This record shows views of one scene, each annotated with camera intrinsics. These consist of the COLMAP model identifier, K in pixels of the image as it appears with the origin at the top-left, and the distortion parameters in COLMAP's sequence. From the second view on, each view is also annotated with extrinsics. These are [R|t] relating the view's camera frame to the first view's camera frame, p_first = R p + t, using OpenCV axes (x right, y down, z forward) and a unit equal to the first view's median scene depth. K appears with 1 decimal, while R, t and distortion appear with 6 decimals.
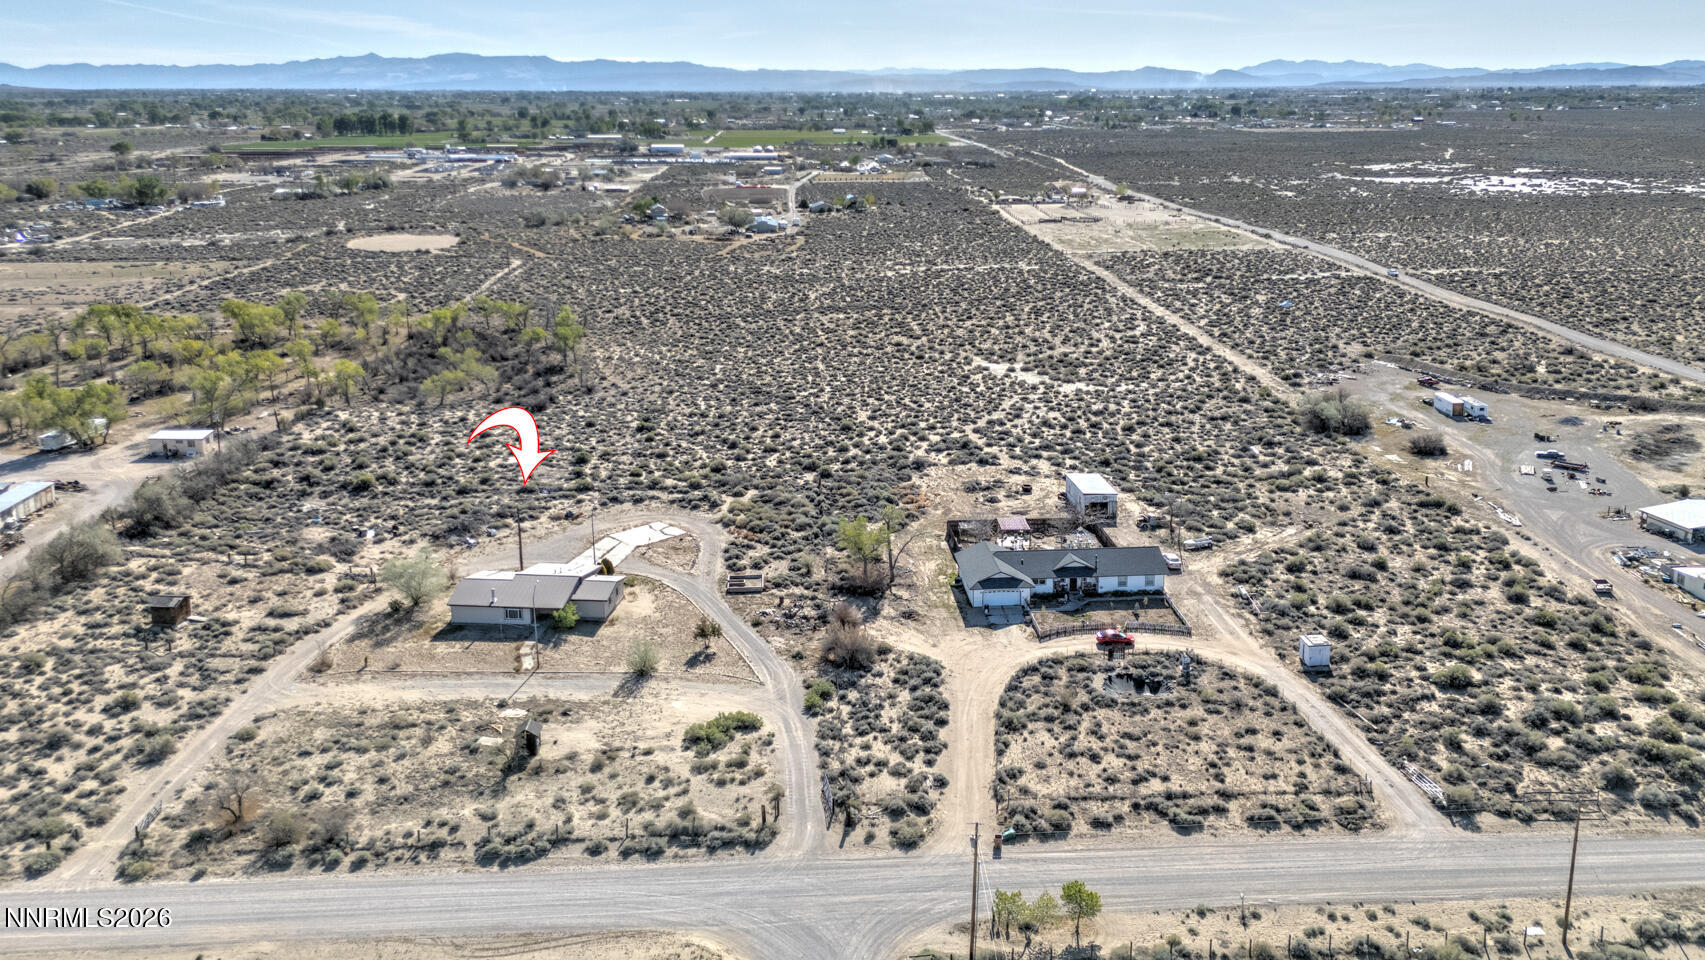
lens RADIAL K [[1255.0, 0, 851.0], [0, 1255.0, 477.4], [0, 0, 1]] dist [0.045648, -0.016975]
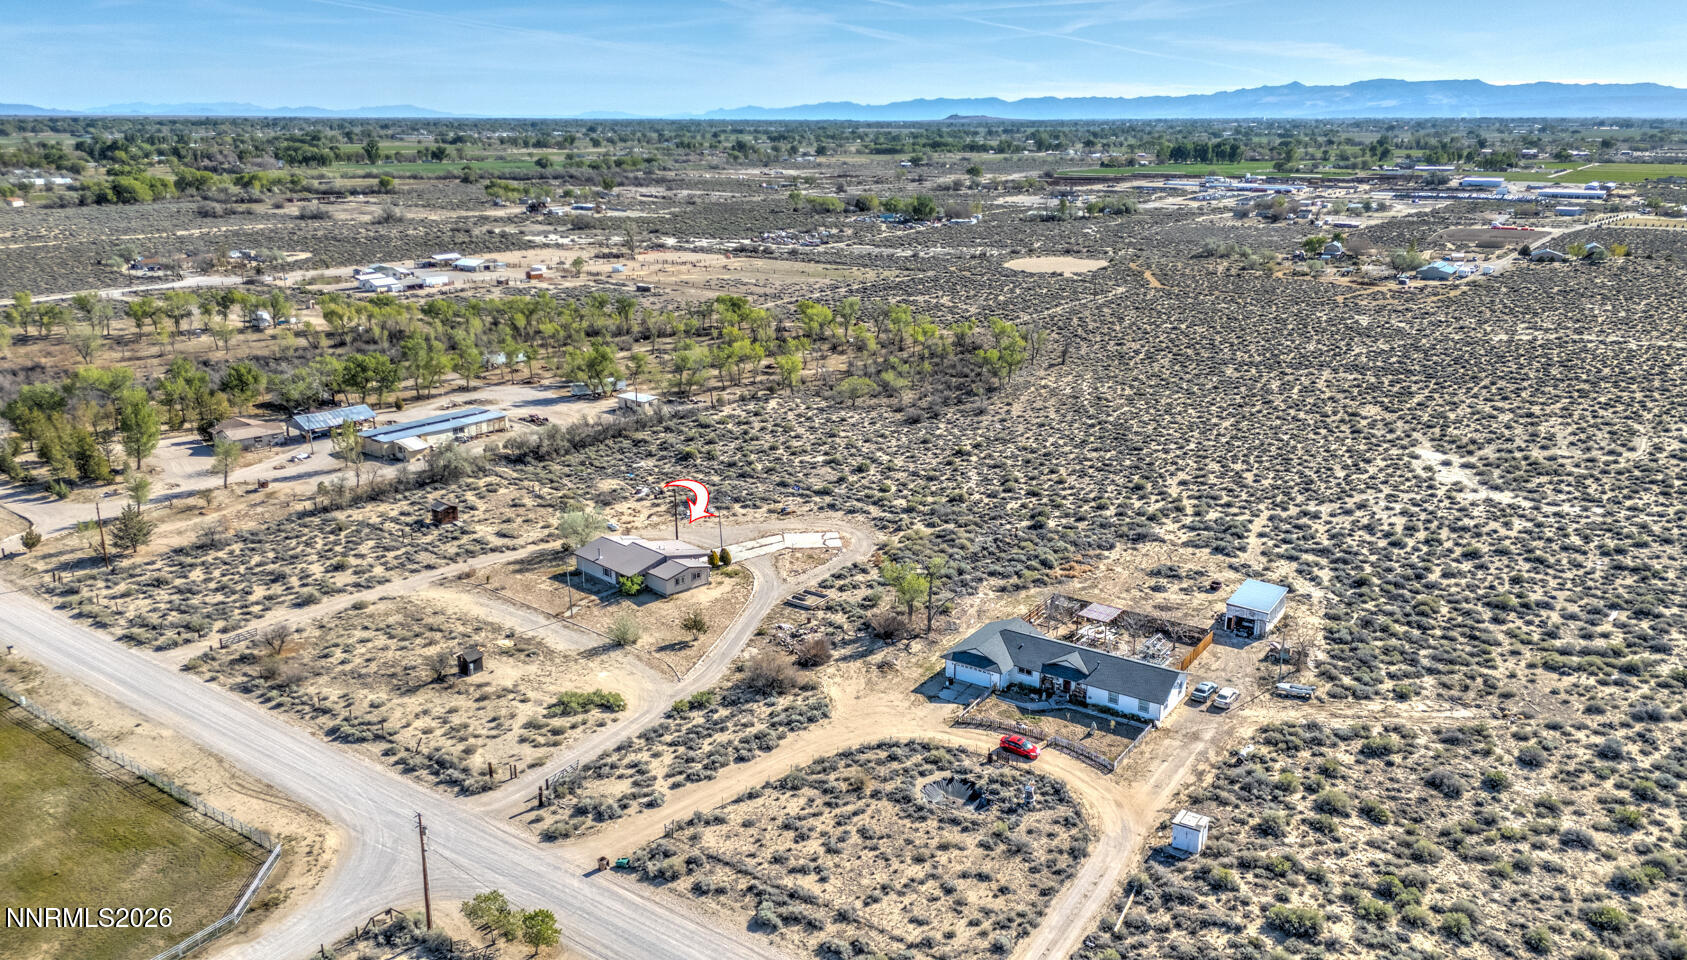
lens RADIAL K [[1233.8, 0, 845.5], [0, 1233.8, 483.2], [0, 0, 1]] dist [0.041232, -0.006548]
pose [[0.779712, 0.180584, -0.599533, 0.640480], [-0.187377, 0.980923, 0.051772, -0.084267], [0.597444, 0.071972, 0.798674, 0.216925]]
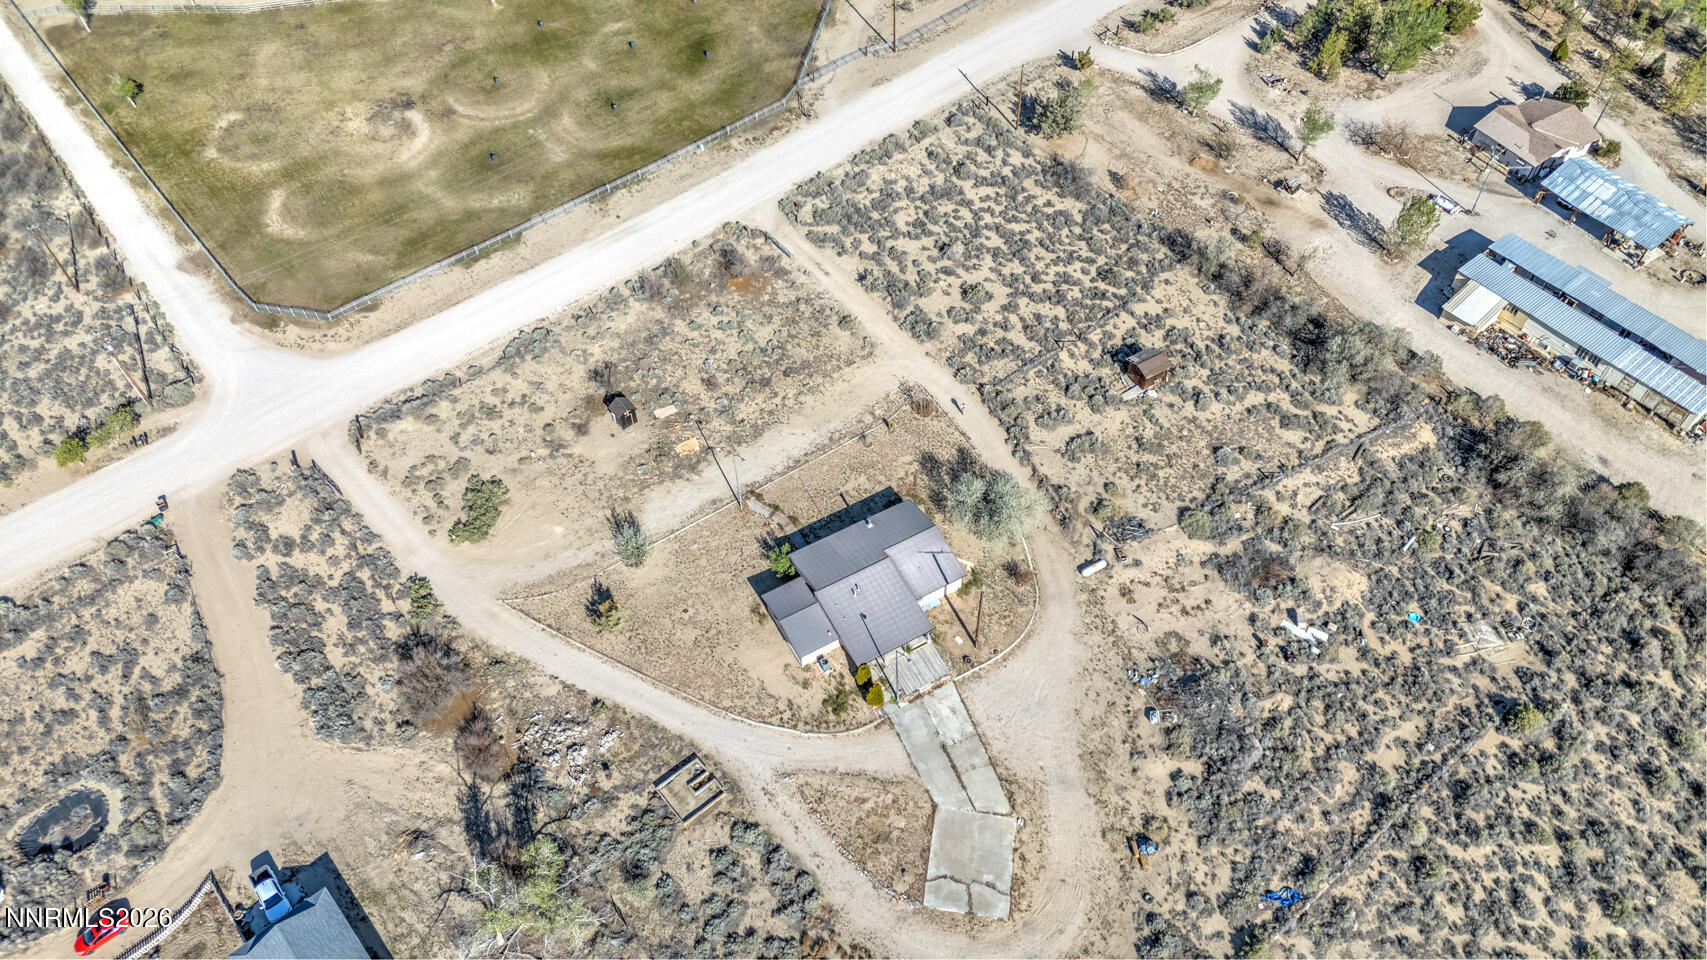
lens RADIAL K [[1256.5, 0, 853.1], [0, 1256.5, 480.1], [0, 0, 1]] dist [0.045648, -0.016975]
pose [[-0.797737, 0.475267, -0.371131, 0.022601], [-0.179012, 0.401068, 0.898387, -0.728584], [0.575822, 0.783113, -0.234868, 1.276970]]
